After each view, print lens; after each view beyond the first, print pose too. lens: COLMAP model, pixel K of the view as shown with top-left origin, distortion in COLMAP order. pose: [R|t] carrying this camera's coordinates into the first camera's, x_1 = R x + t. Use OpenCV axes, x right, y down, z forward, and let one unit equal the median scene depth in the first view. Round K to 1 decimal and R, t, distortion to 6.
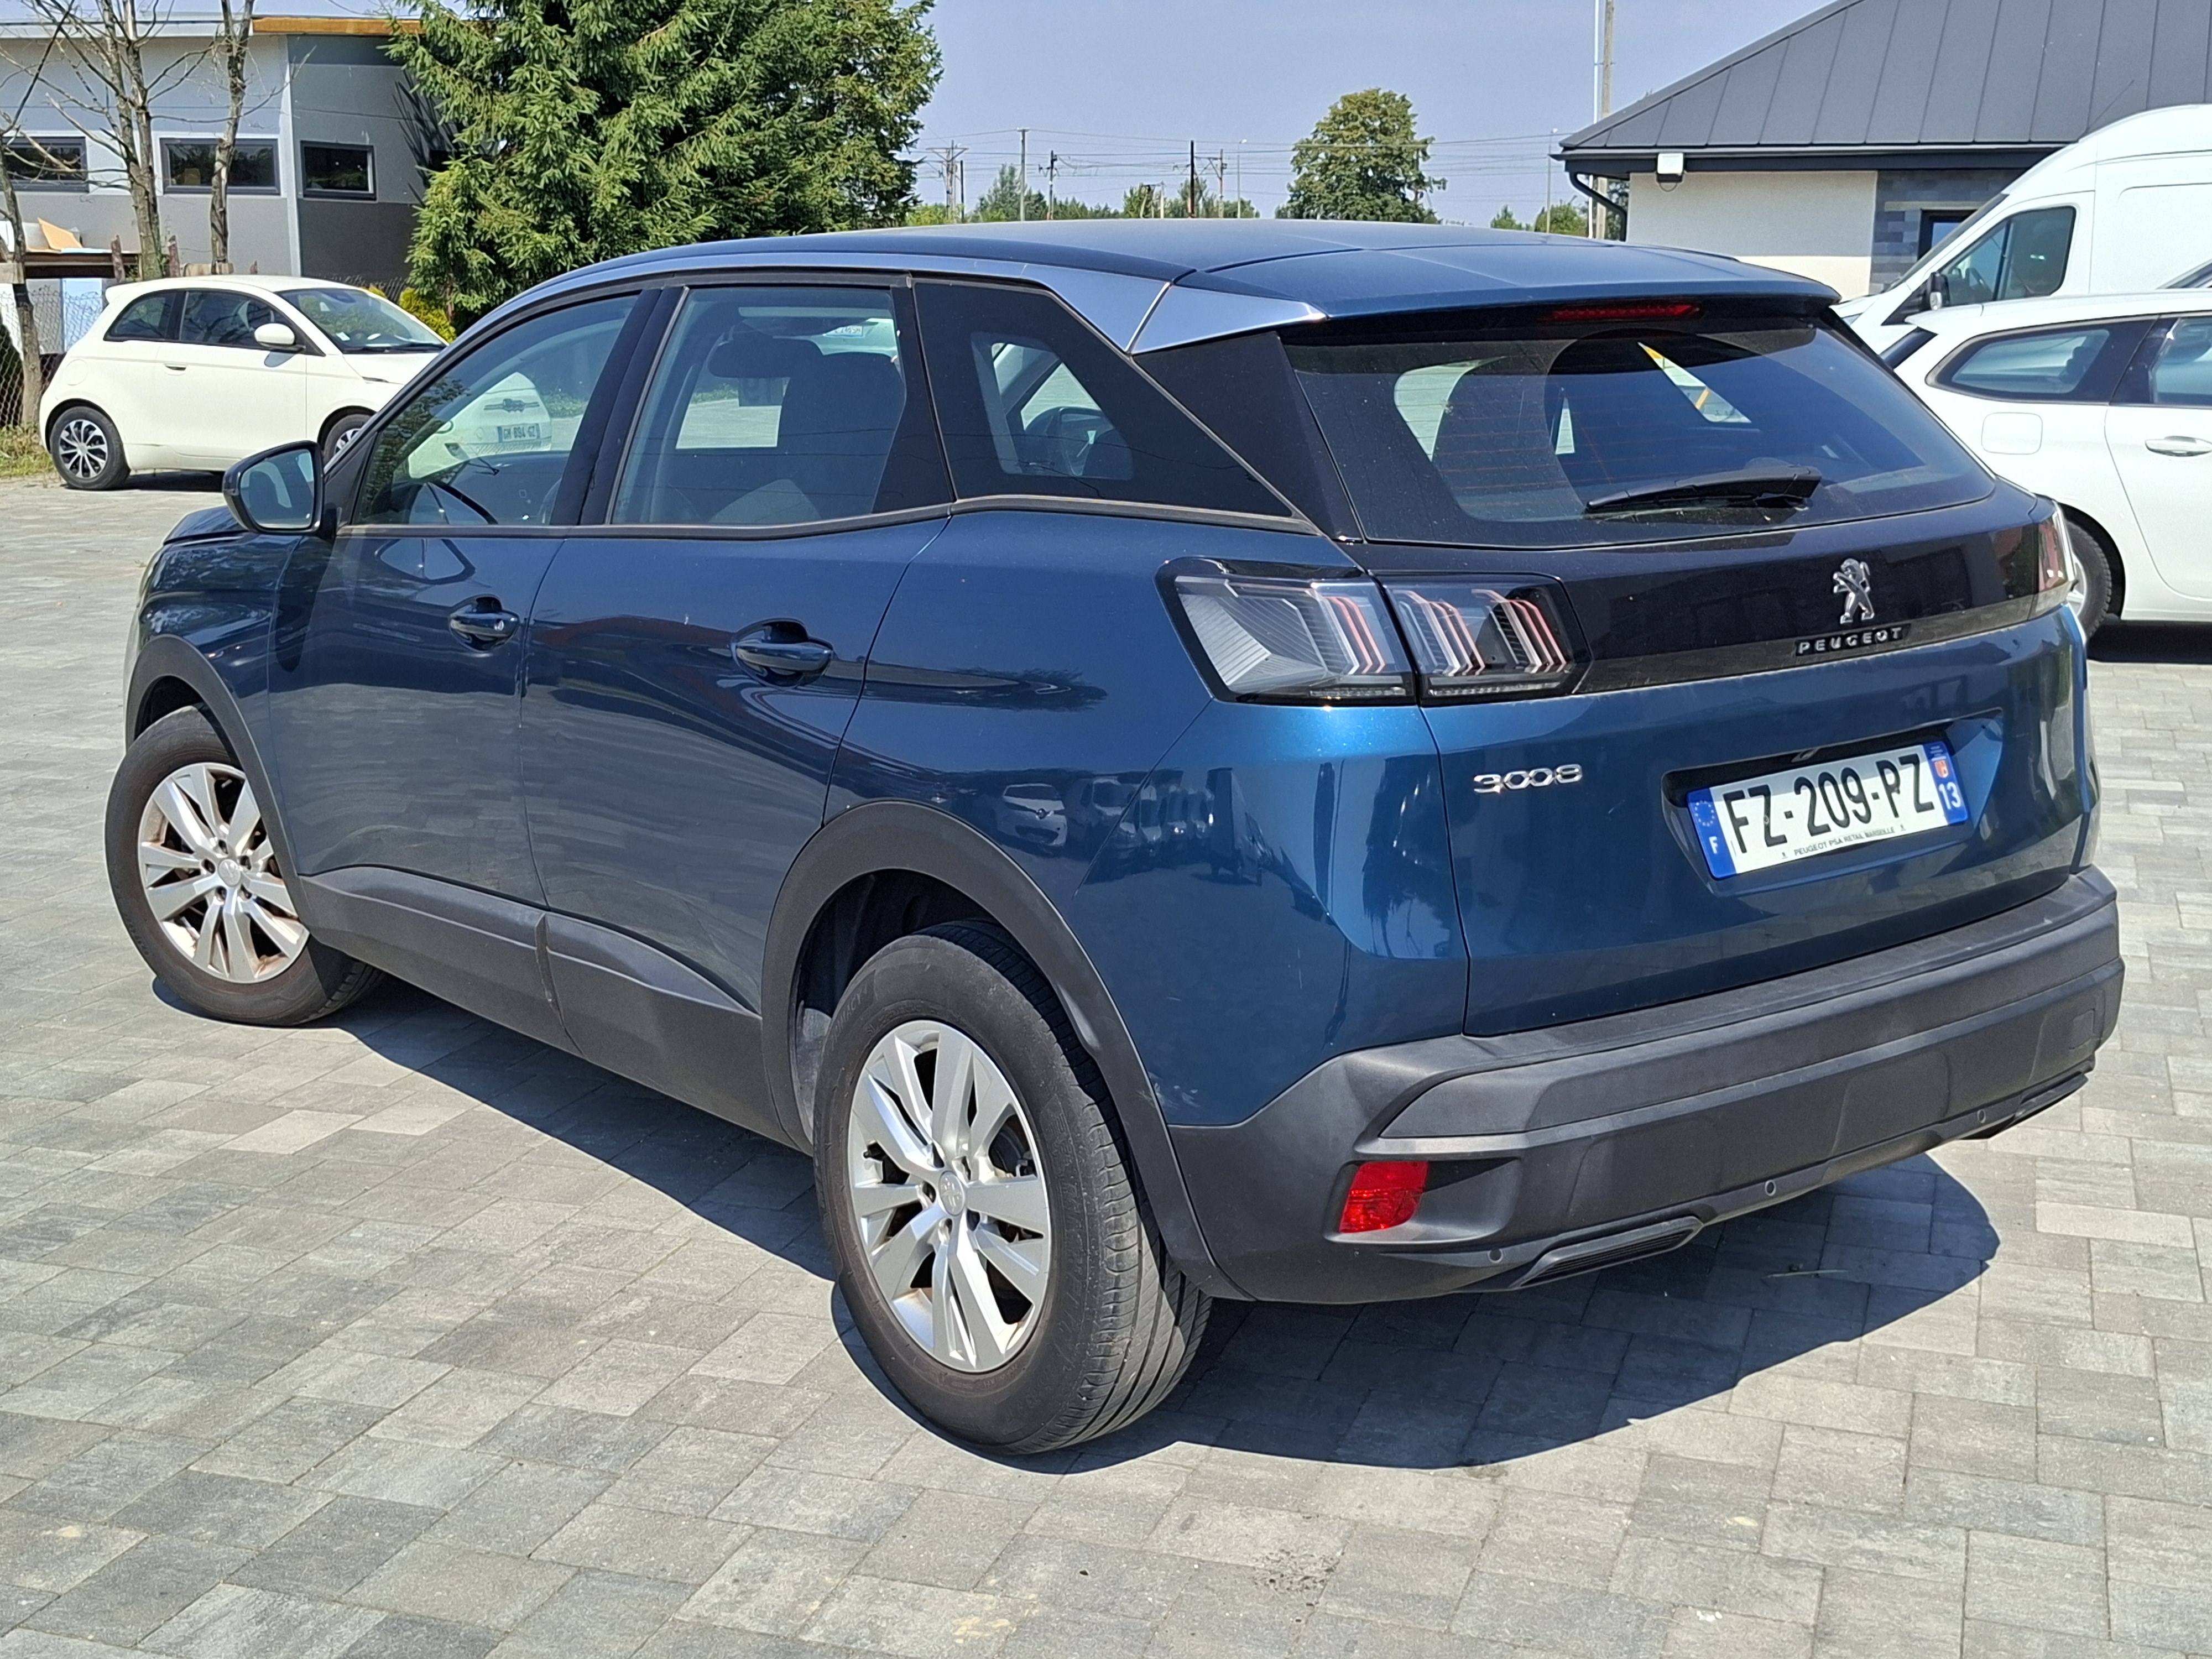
lens RADIAL K [[2561.7, 0, 1106.0], [0, 2561.7, 829.5], [0, 0, 1]] dist [0.156045, -0.264894]
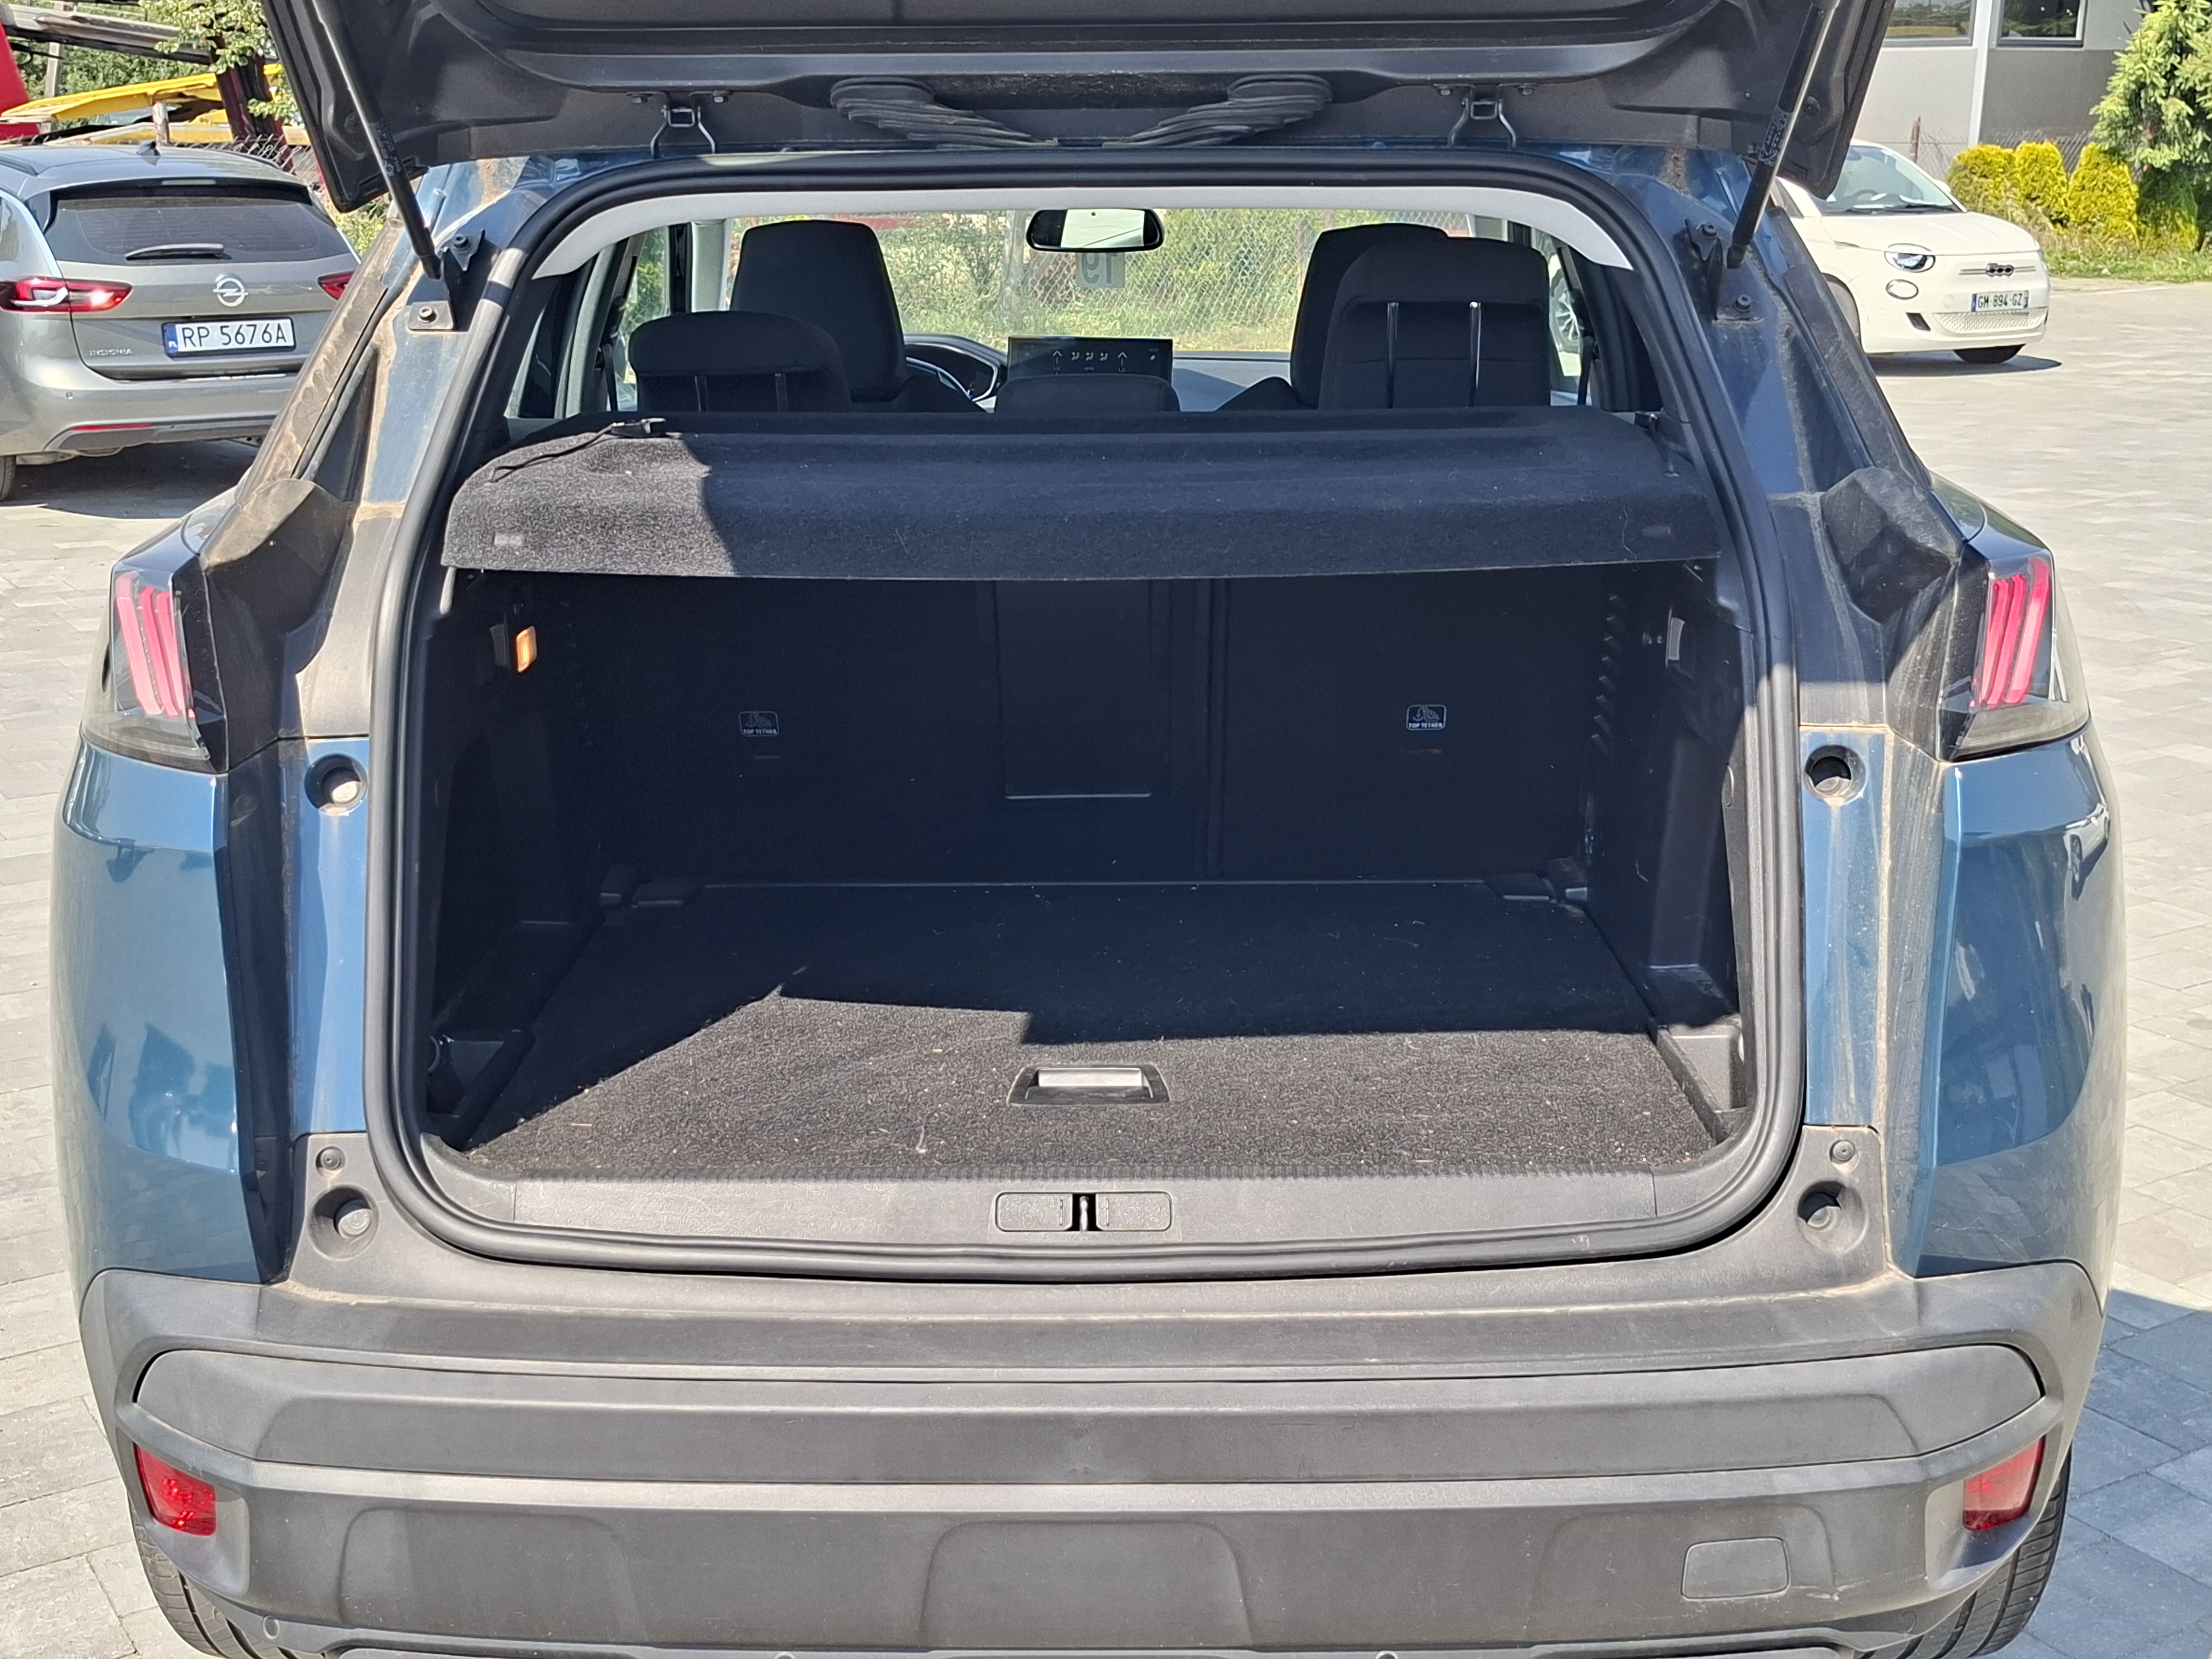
lens RADIAL K [[2572.8, 0, 1113.1], [0, 2572.8, 843.7], [0, 0, 1]] dist [0.123571, -0.172029]
pose [[0.782881, 0.166595, -0.599452, 0.256380], [-0.132832, 0.986025, 0.100551, -0.045644], [0.607826, 0.000907, 0.794069, 0.220627]]
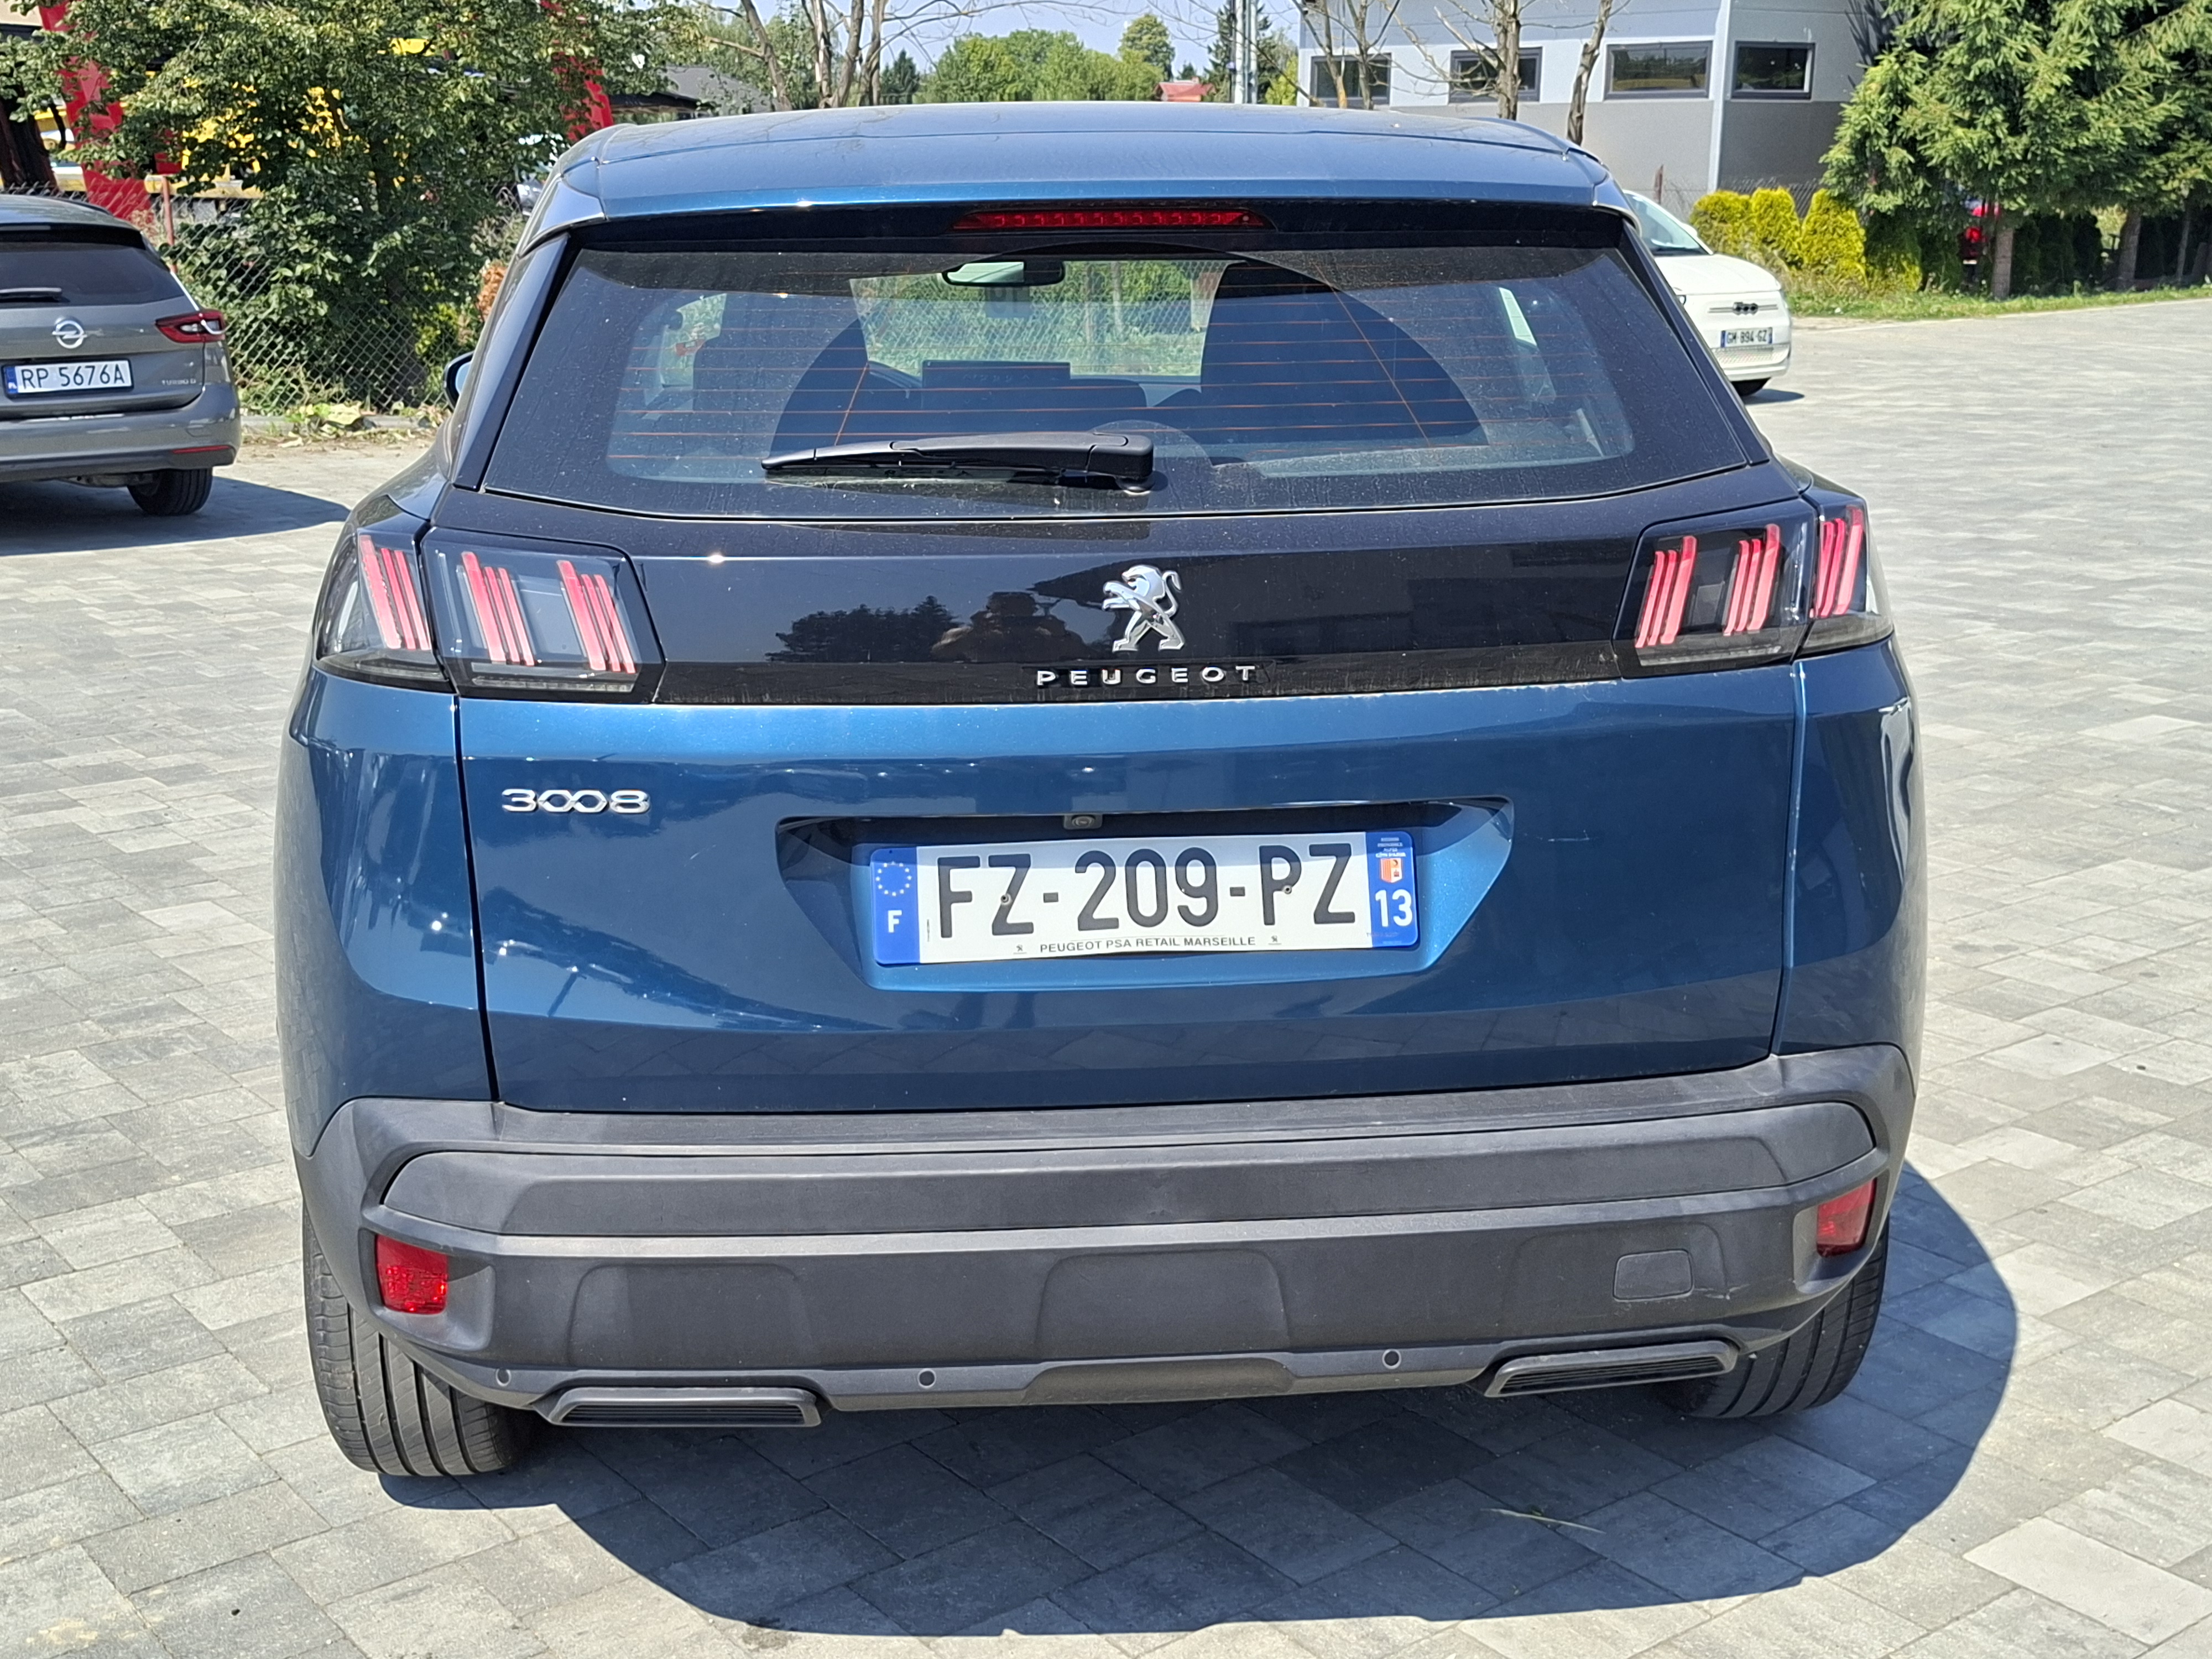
lens RADIAL K [[2561.7, 0, 1106.0], [0, 2561.7, 829.5], [0, 0, 1]] dist [0.156045, -0.264894]
pose [[0.833967, 0.135376, -0.534951, 0.271580], [-0.116310, 0.990785, 0.069407, -0.031814], [0.539417, 0.004337, 0.842028, 0.154008]]
